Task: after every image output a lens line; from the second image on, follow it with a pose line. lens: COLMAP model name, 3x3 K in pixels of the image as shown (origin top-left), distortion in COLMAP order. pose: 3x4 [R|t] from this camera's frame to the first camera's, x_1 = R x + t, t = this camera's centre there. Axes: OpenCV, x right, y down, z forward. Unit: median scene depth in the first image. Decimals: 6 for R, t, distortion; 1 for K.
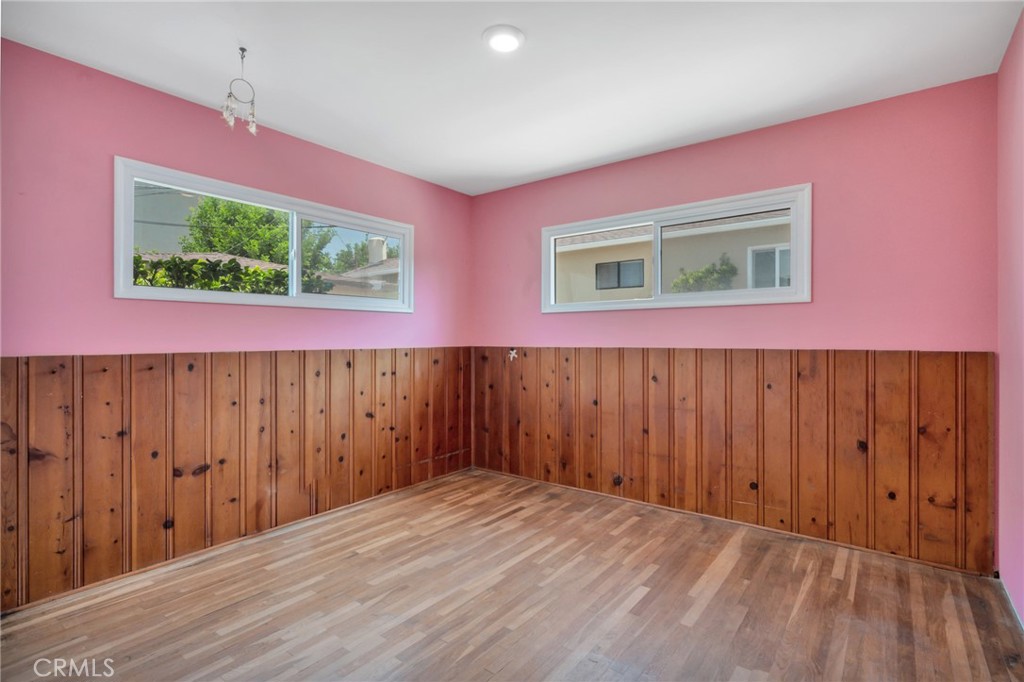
lens RADIAL K [[479.7, 0, 514.6], [0, 479.7, 336.7], [0, 0, 1]] dist [-0.000506, 0.000030]
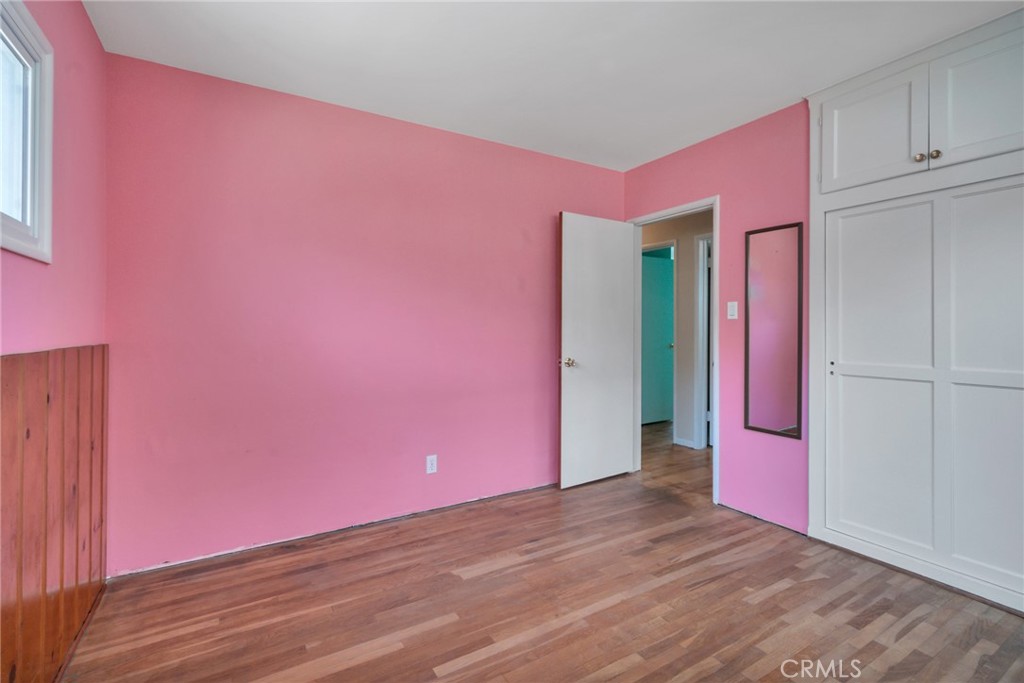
lens RADIAL K [[479.7, 0, 515.6], [0, 479.7, 331.6], [0, 0, 1]] dist [-0.000506, 0.000030]
pose [[-0.933166, 0.001559, 0.359441, -0.105058], [0.005732, 0.999928, 0.010545, 0.005413], [-0.359399, 0.011900, -0.933108, 1.741369]]
